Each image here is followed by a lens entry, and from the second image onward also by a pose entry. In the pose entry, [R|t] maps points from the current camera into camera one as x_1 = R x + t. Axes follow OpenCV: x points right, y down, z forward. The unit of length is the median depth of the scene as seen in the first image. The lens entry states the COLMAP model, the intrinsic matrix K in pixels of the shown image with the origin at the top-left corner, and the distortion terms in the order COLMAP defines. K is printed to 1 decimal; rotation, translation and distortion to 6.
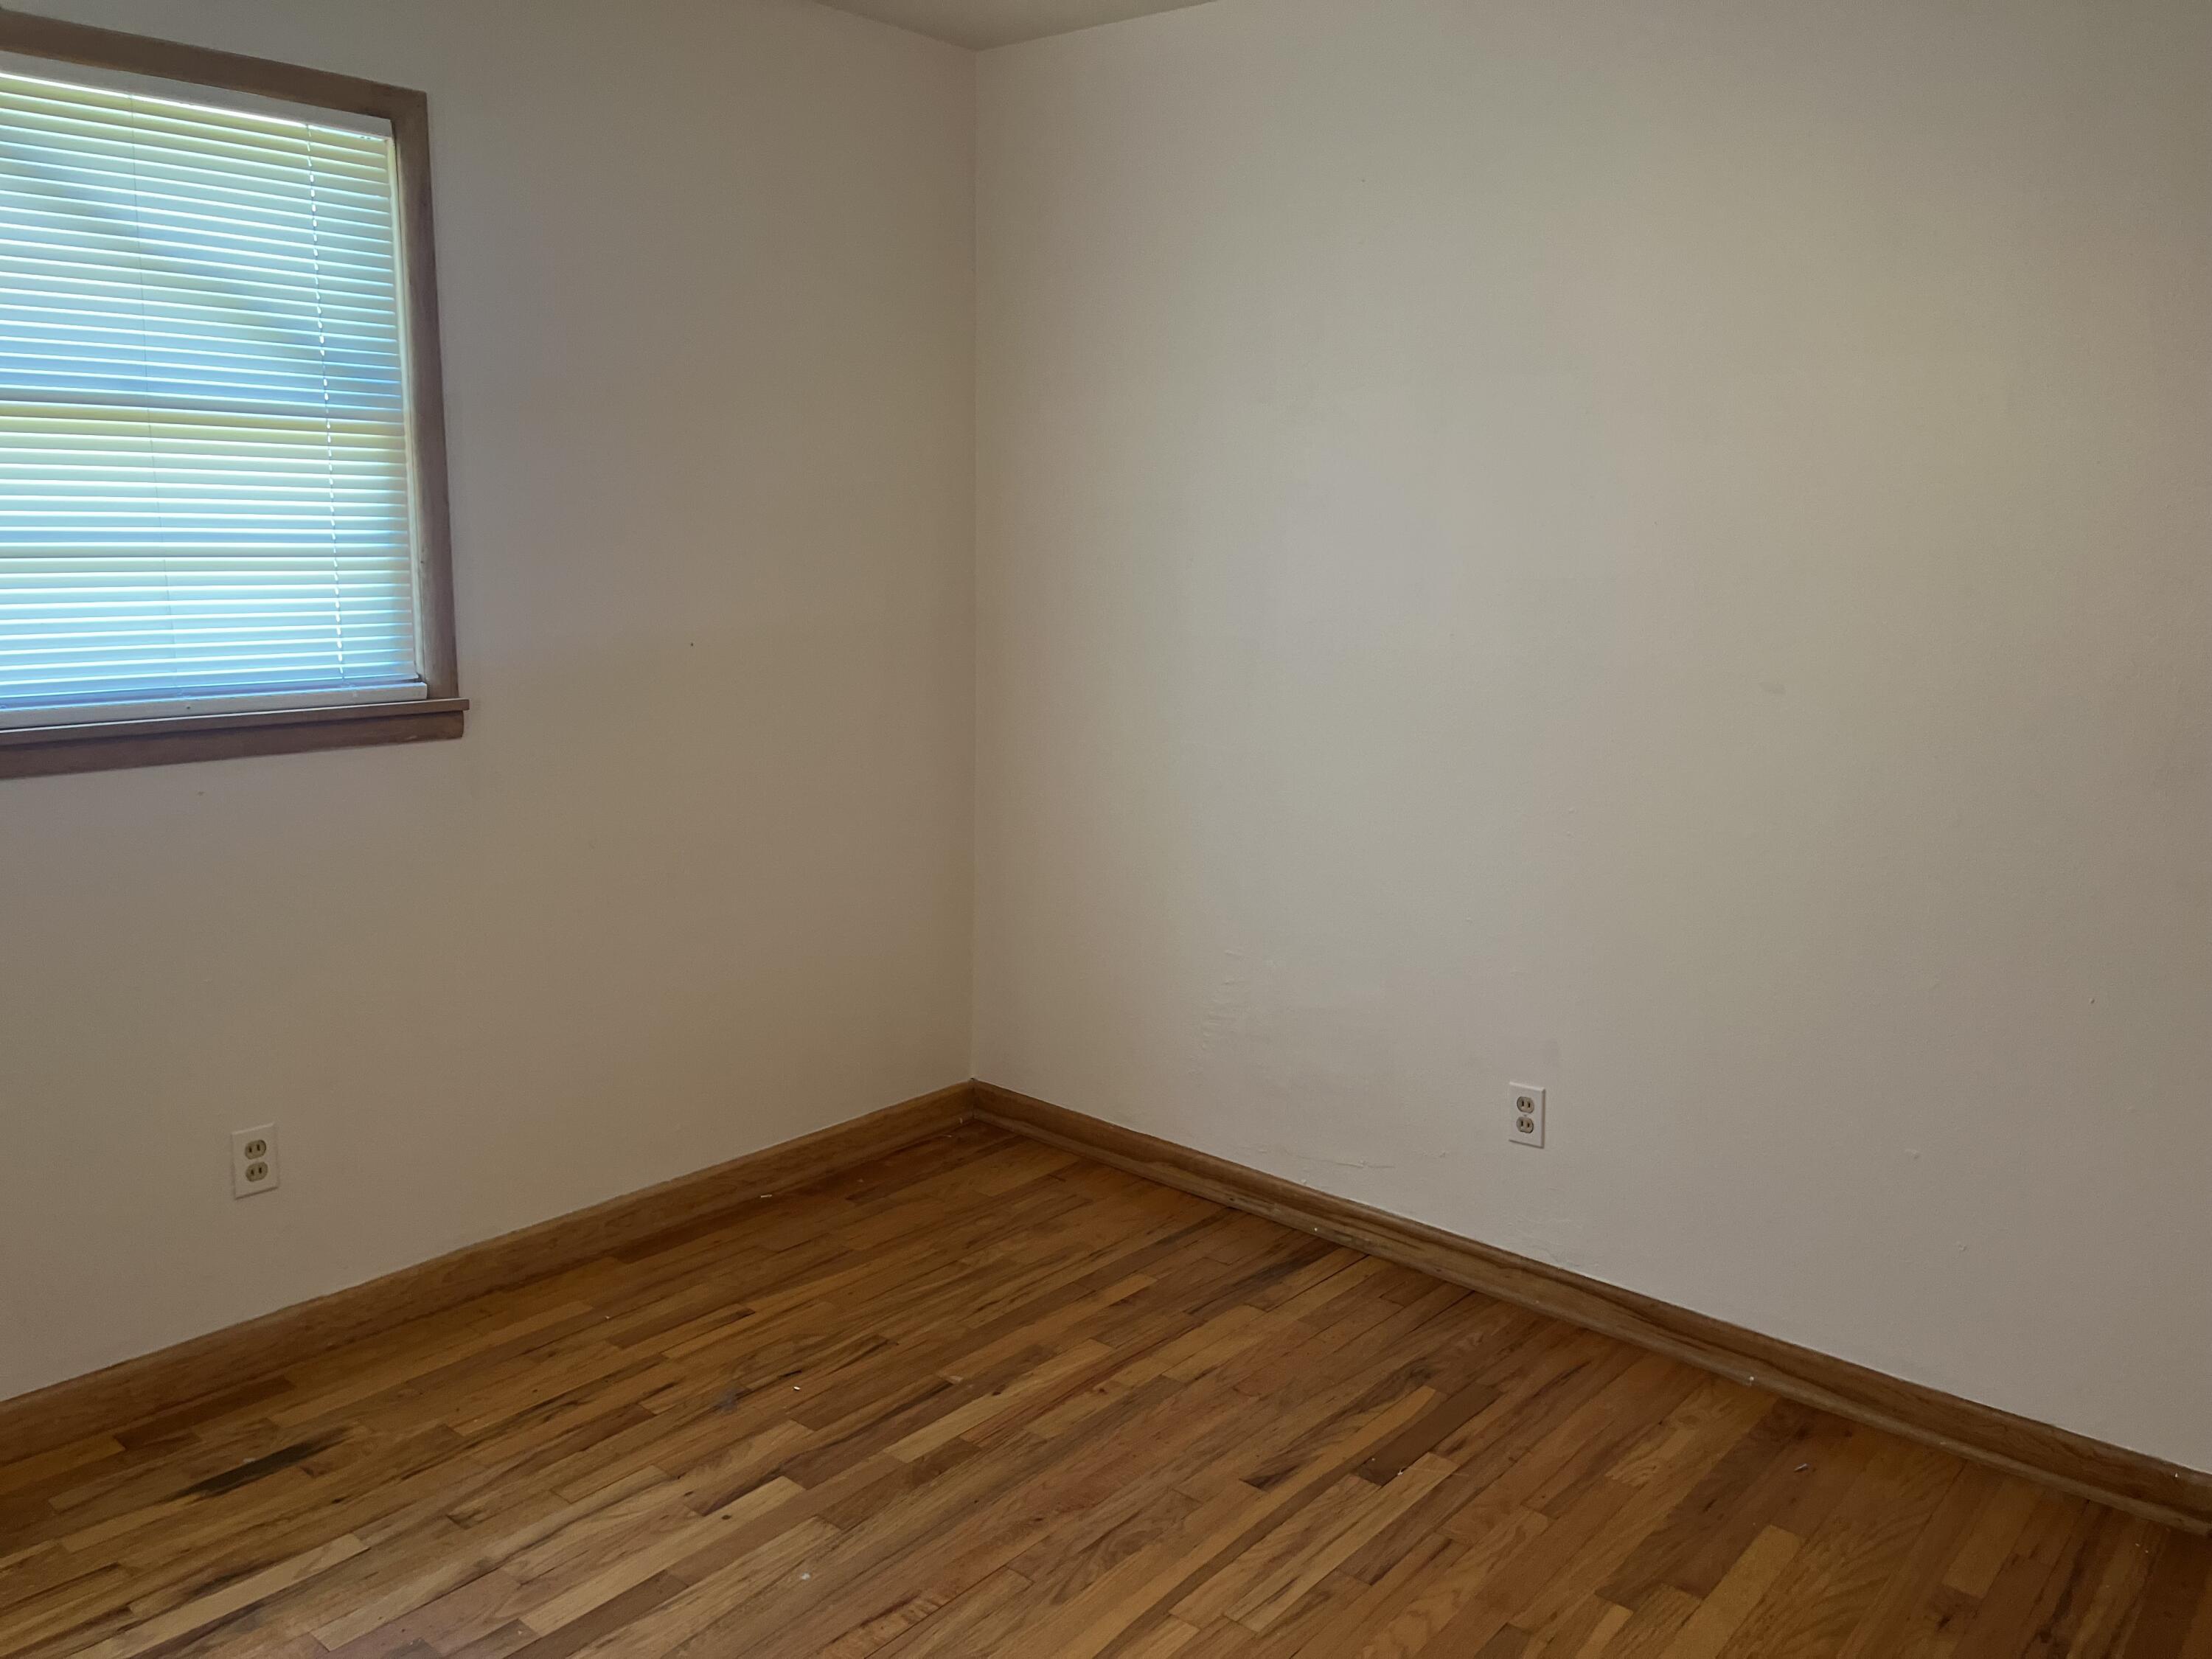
lens RADIAL K [[1713.2, 0, 1106.0], [0, 1713.2, 829.5], [0, 0, 1]] dist [0.068317, -0.068701]
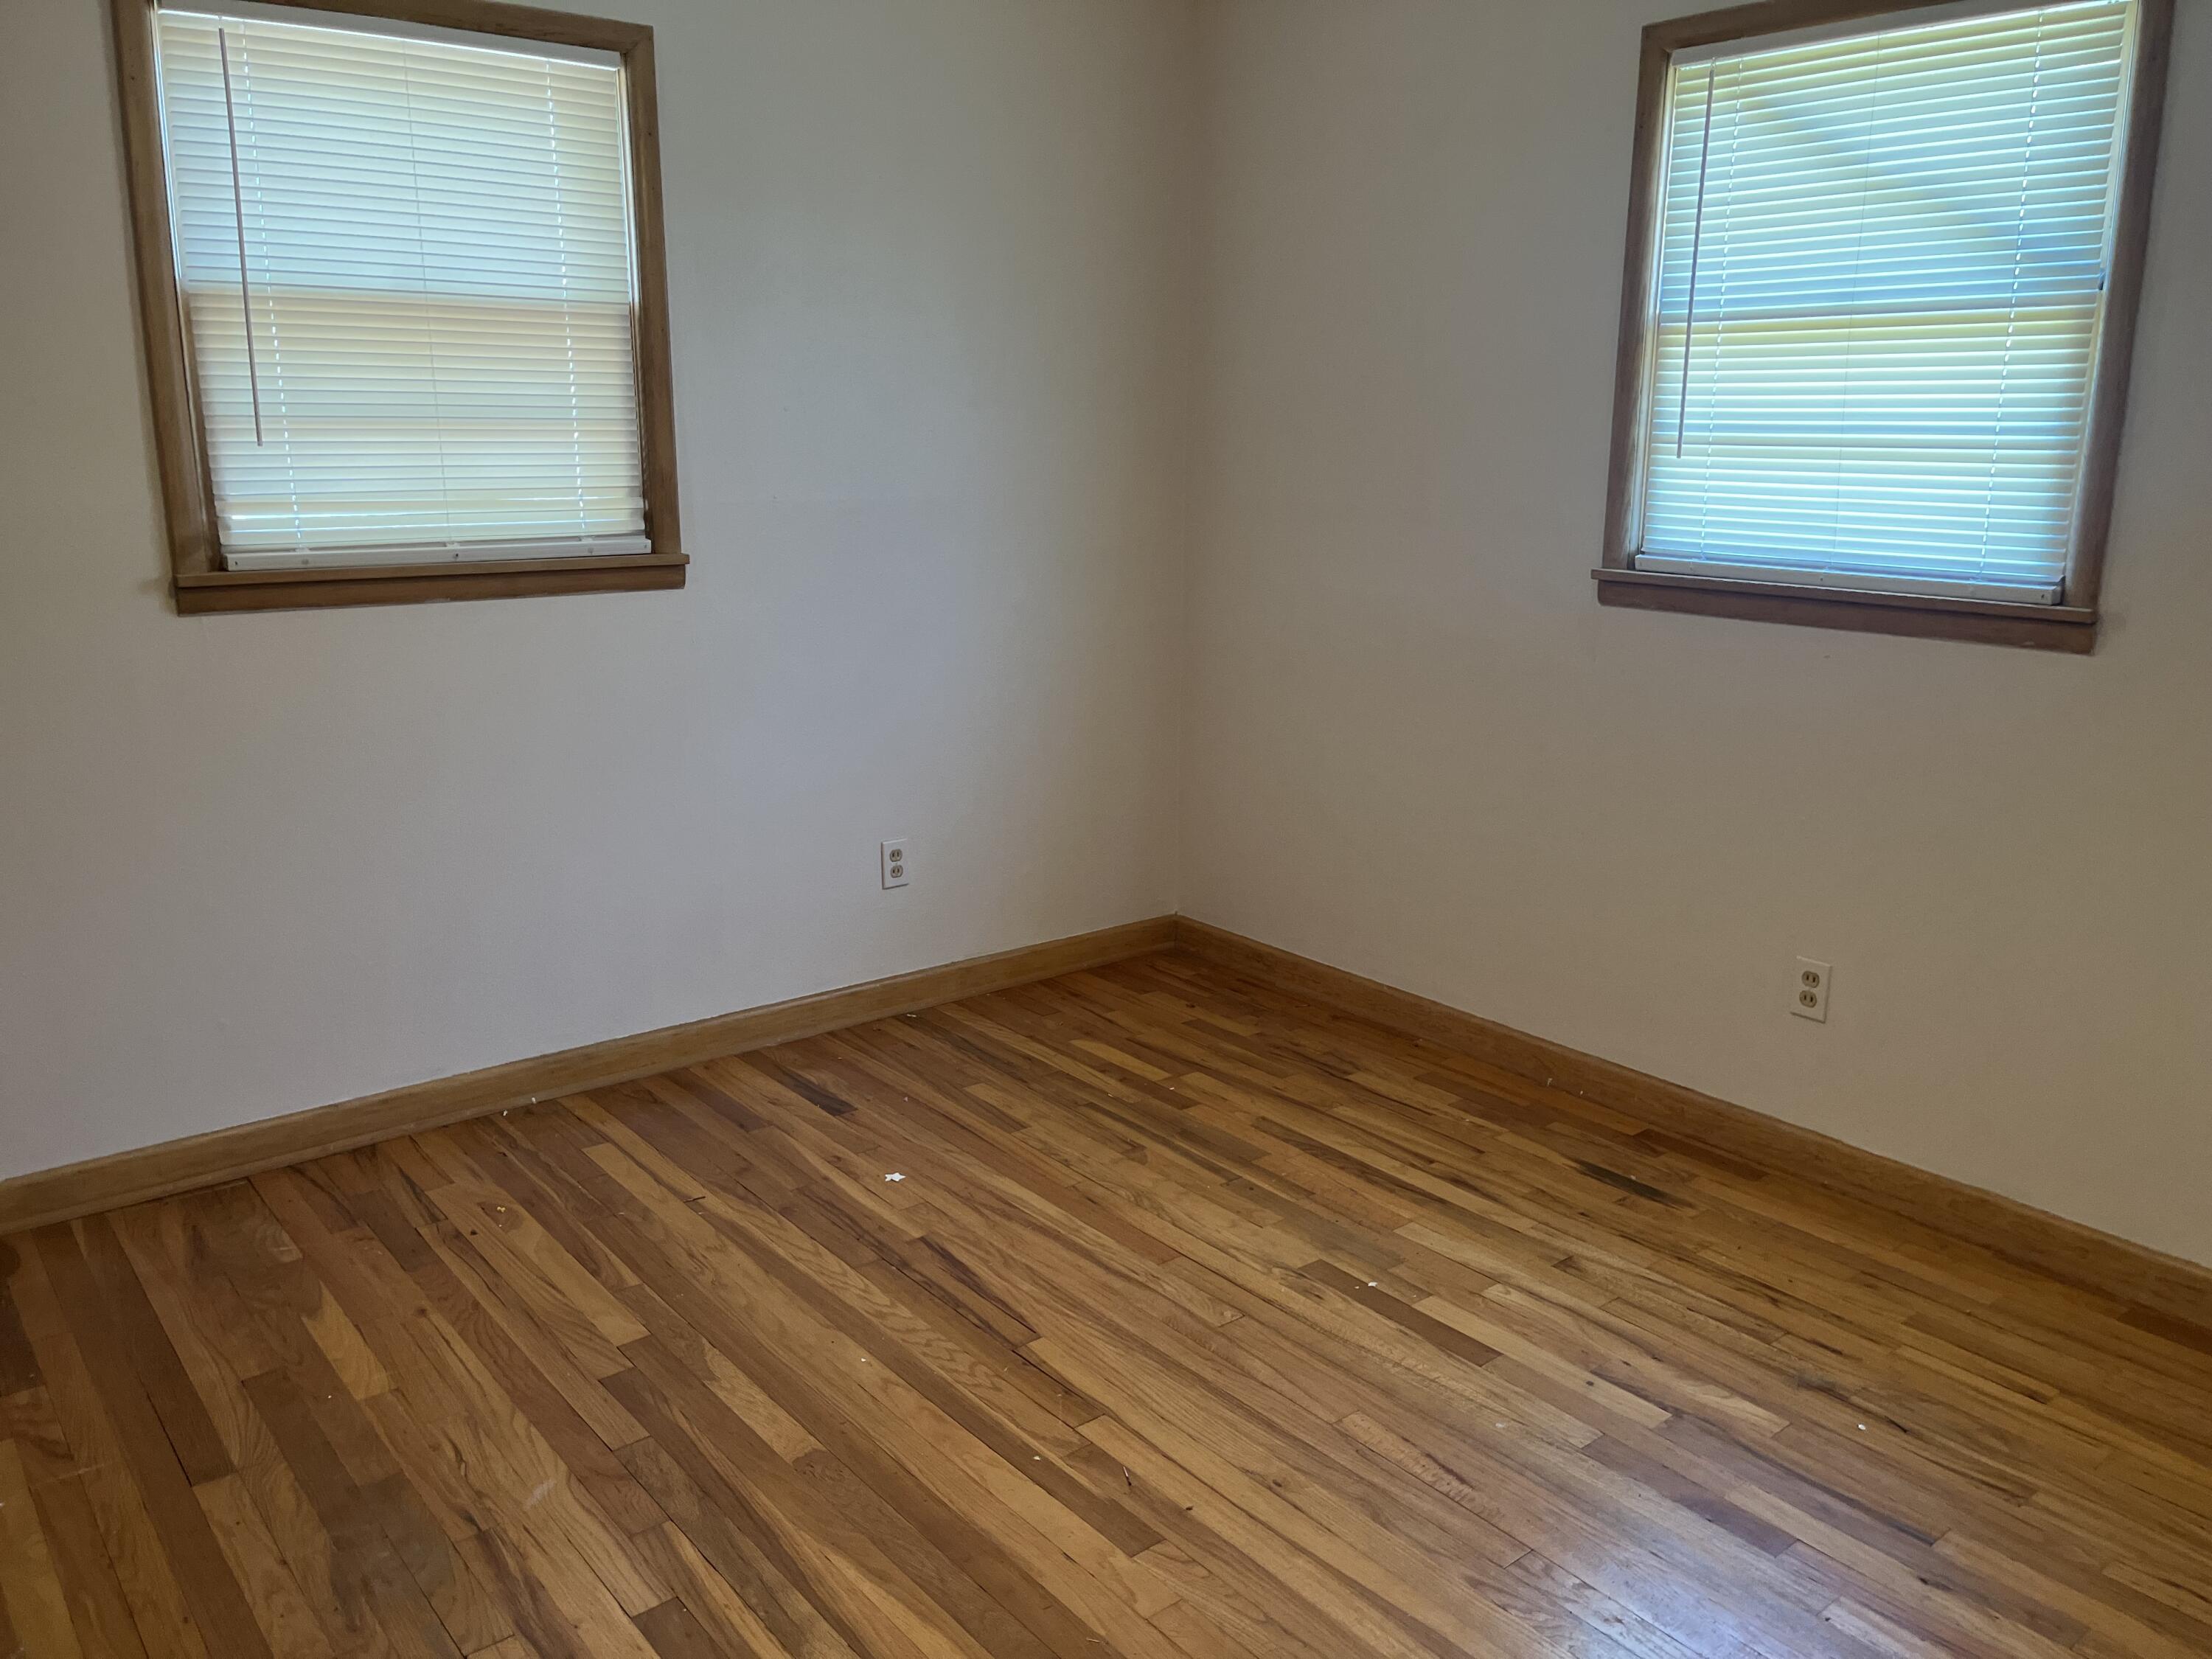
lens RADIAL K [[1713.2, 0, 1106.0], [0, 1713.2, 829.5], [0, 0, 1]] dist [0.068317, -0.068701]
pose [[-0.191483, 0.207905, -0.959223, 0.650493], [-0.188024, 0.951437, 0.243752, -0.095615], [0.963318, 0.227032, -0.143093, 0.691998]]
